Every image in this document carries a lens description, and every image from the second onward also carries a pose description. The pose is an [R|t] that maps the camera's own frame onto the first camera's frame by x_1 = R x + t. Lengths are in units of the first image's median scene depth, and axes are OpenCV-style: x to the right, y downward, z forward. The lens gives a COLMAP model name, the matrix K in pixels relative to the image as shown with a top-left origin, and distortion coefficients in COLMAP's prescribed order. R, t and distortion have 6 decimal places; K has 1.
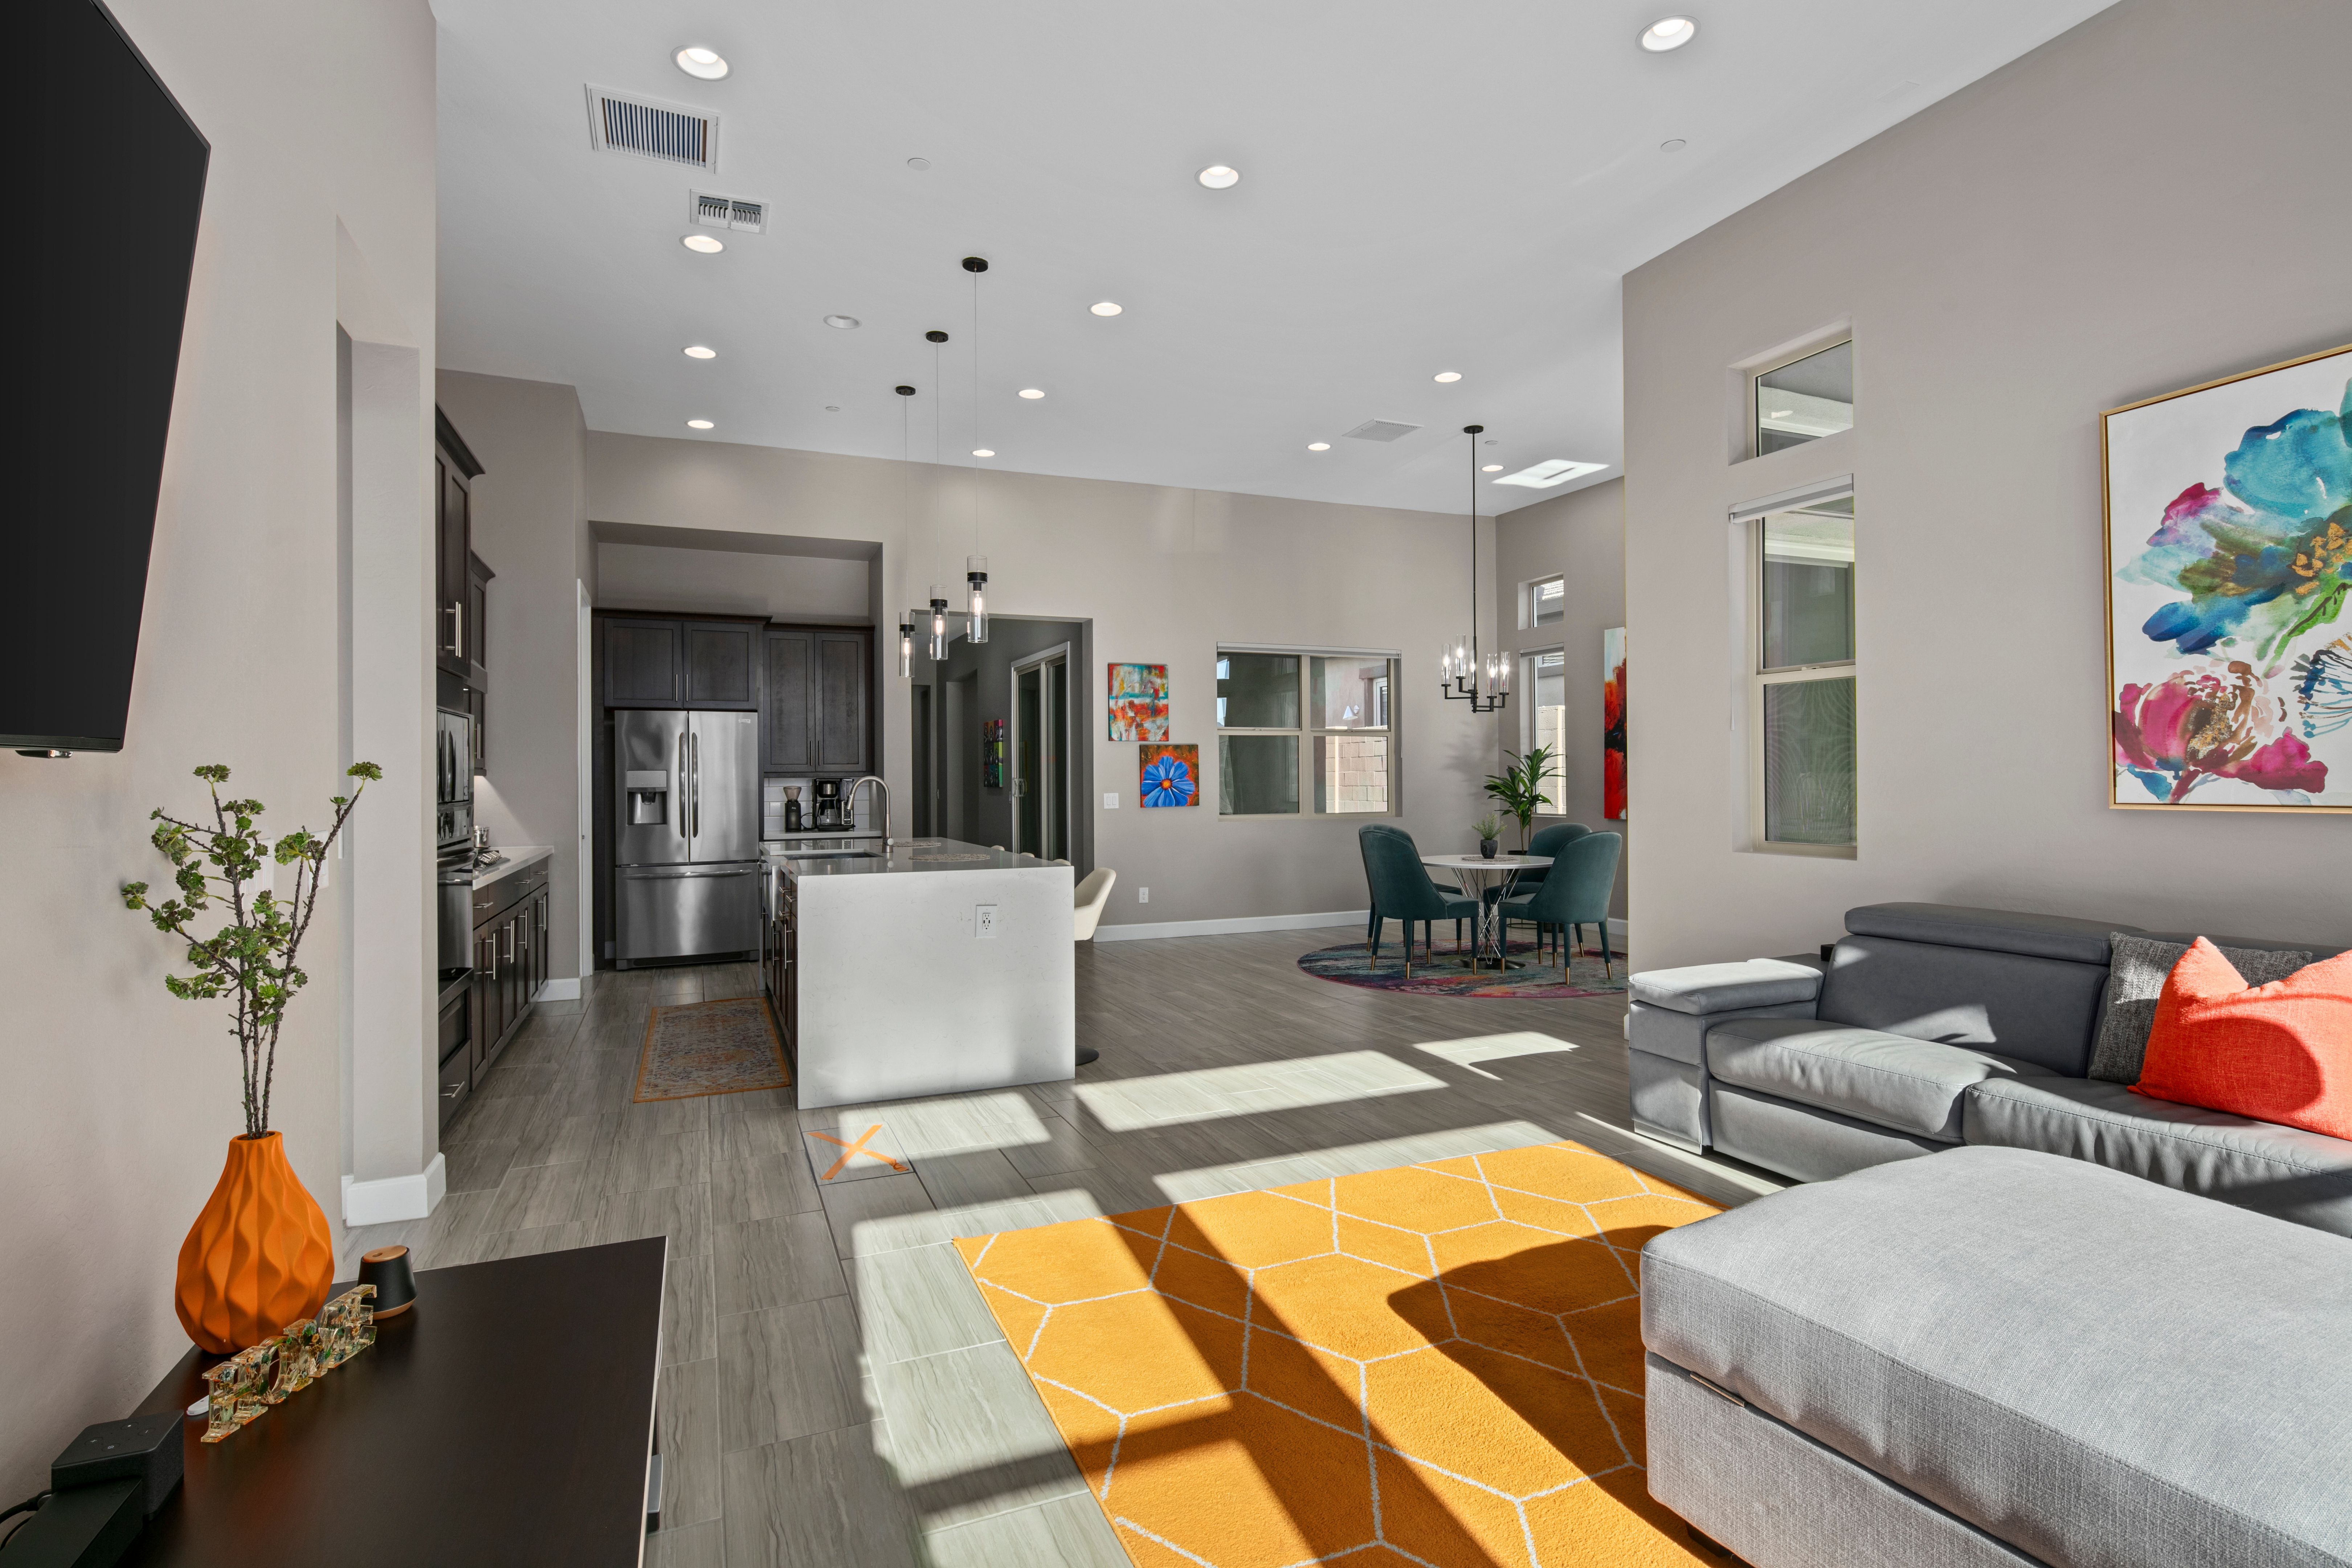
lens RADIAL K [[1154.9, 0, 1173.4], [0, 1154.9, 778.7], [0, 0, 1]] dist [-0.001752, -0.000539]
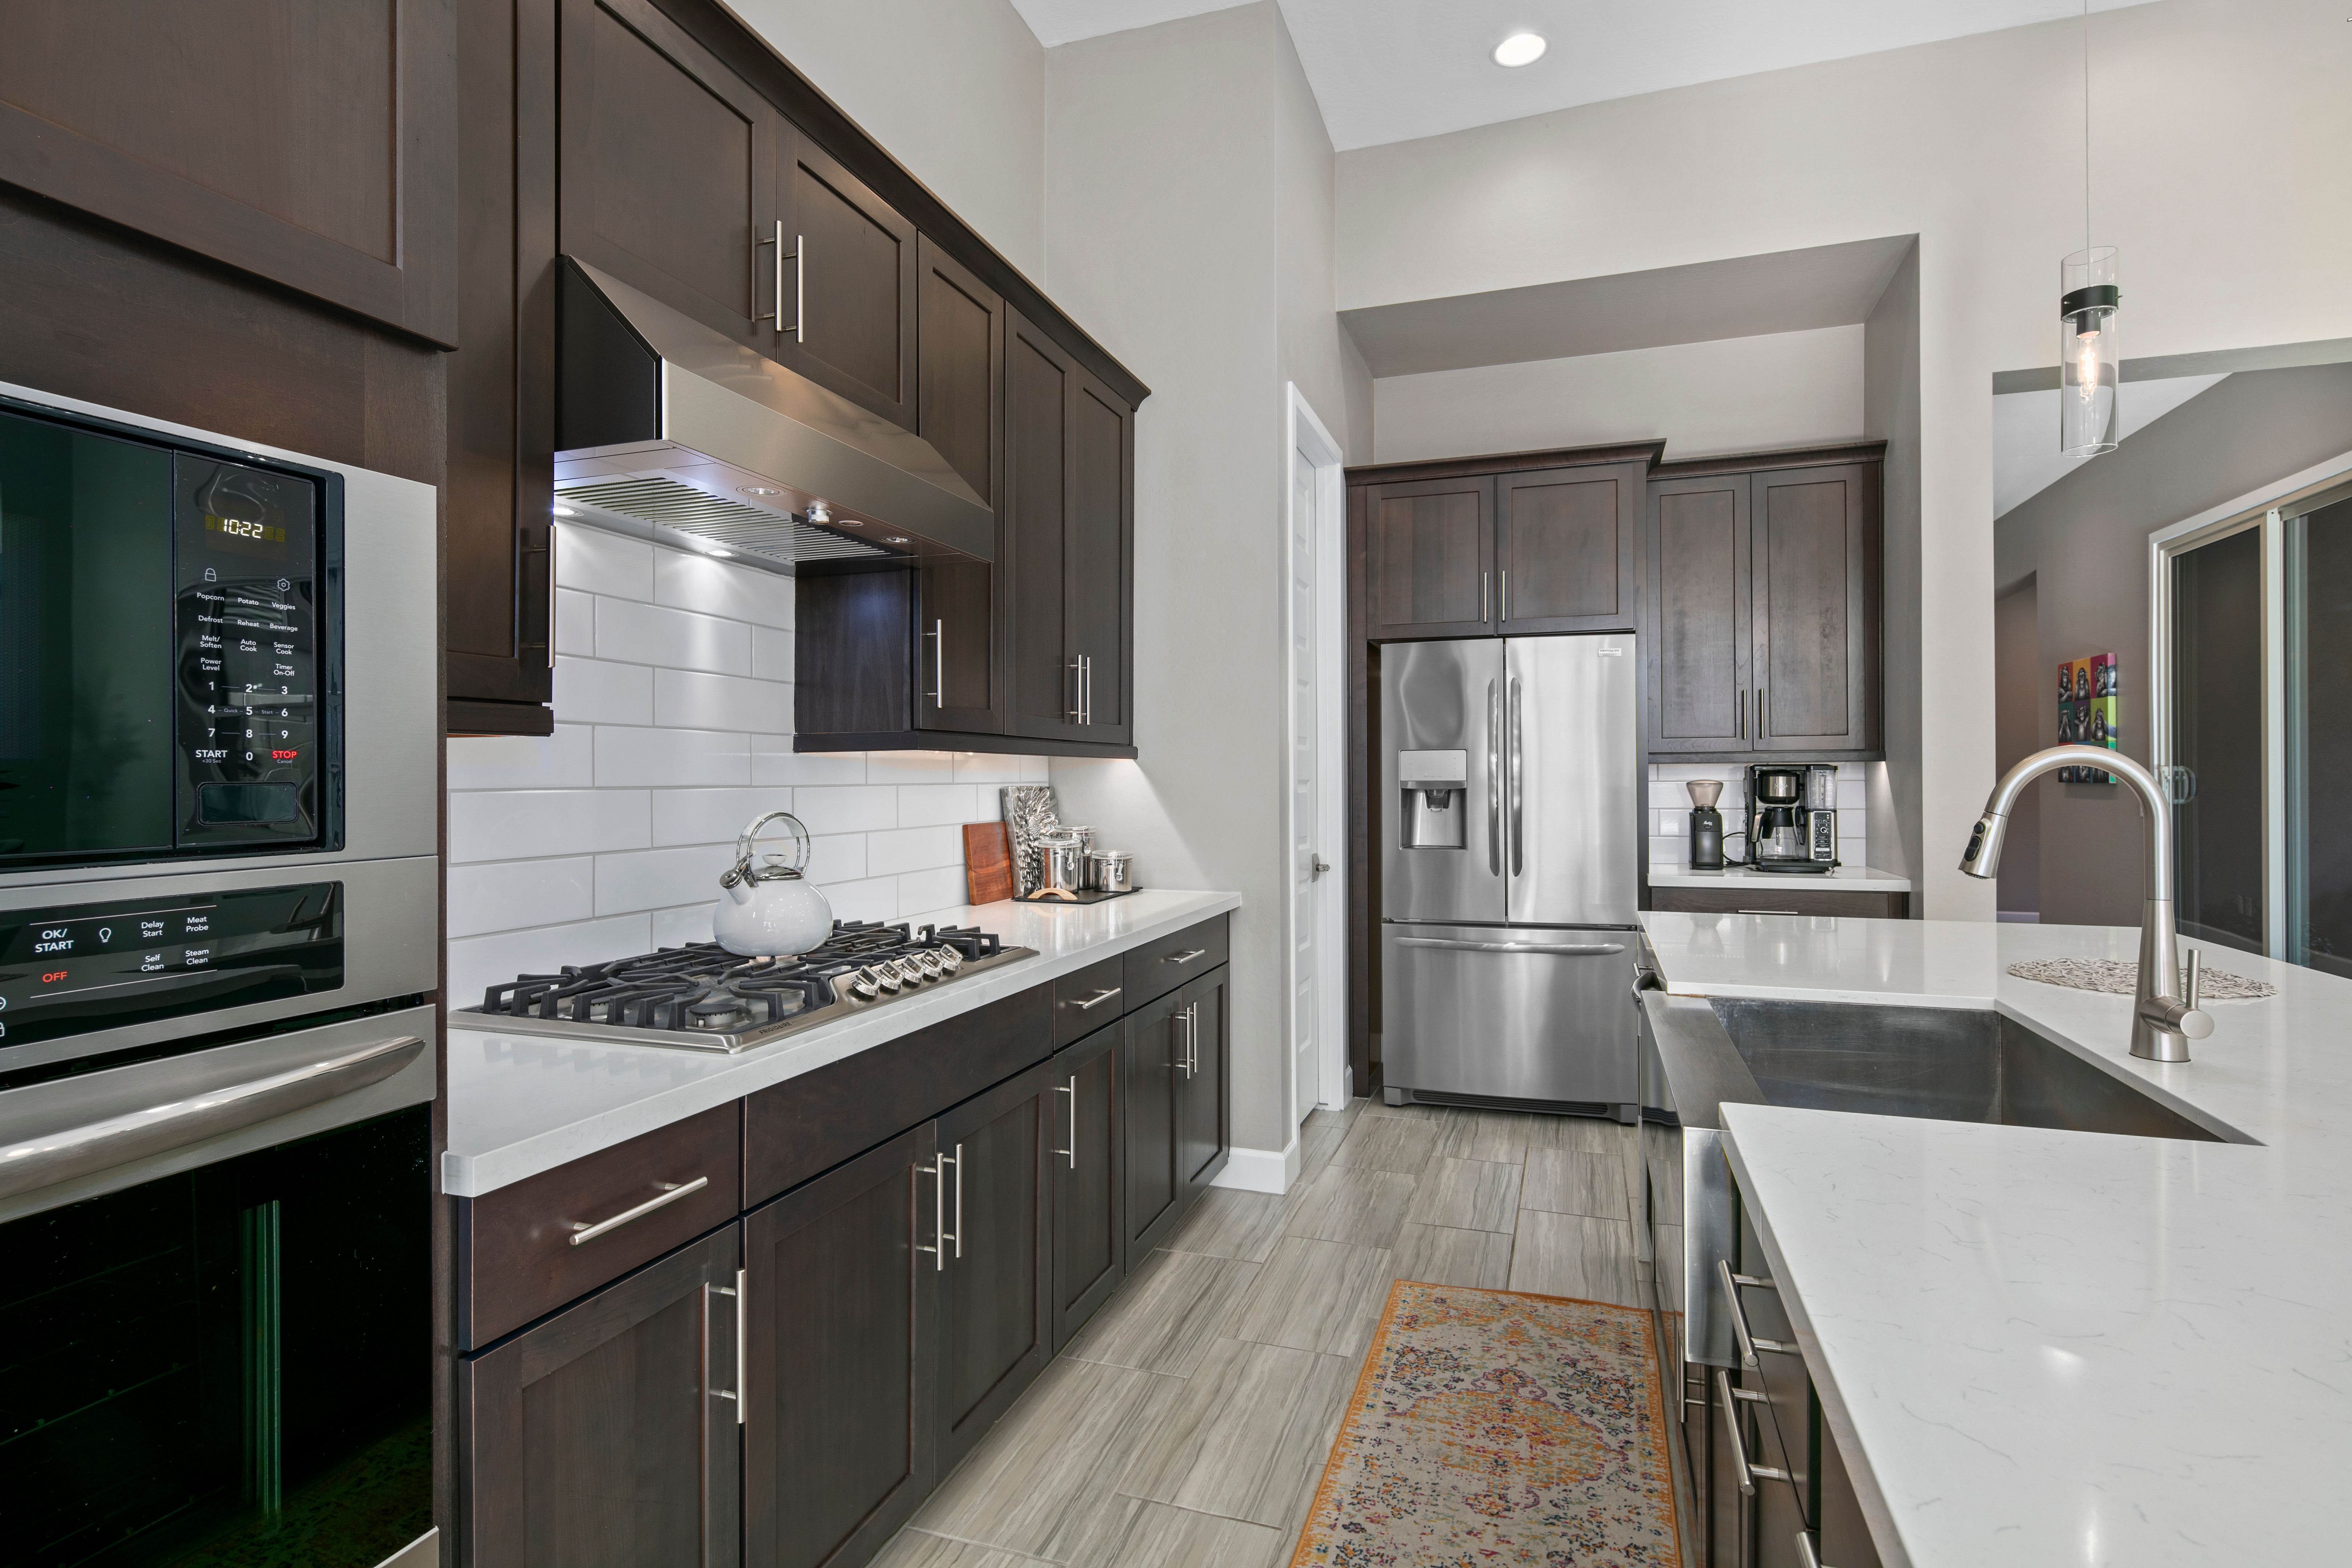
lens RADIAL K [[1154.9, 0, 1179.9], [0, 1154.9, 769.2], [0, 0, 1]] dist [-0.001752, -0.000539]
pose [[0.748255, 0.000607, -0.663410, -0.165972], [-0.000890, 1.000000, -0.000089, 0.001807], [0.663410, 0.000657, 0.748256, 0.465768]]
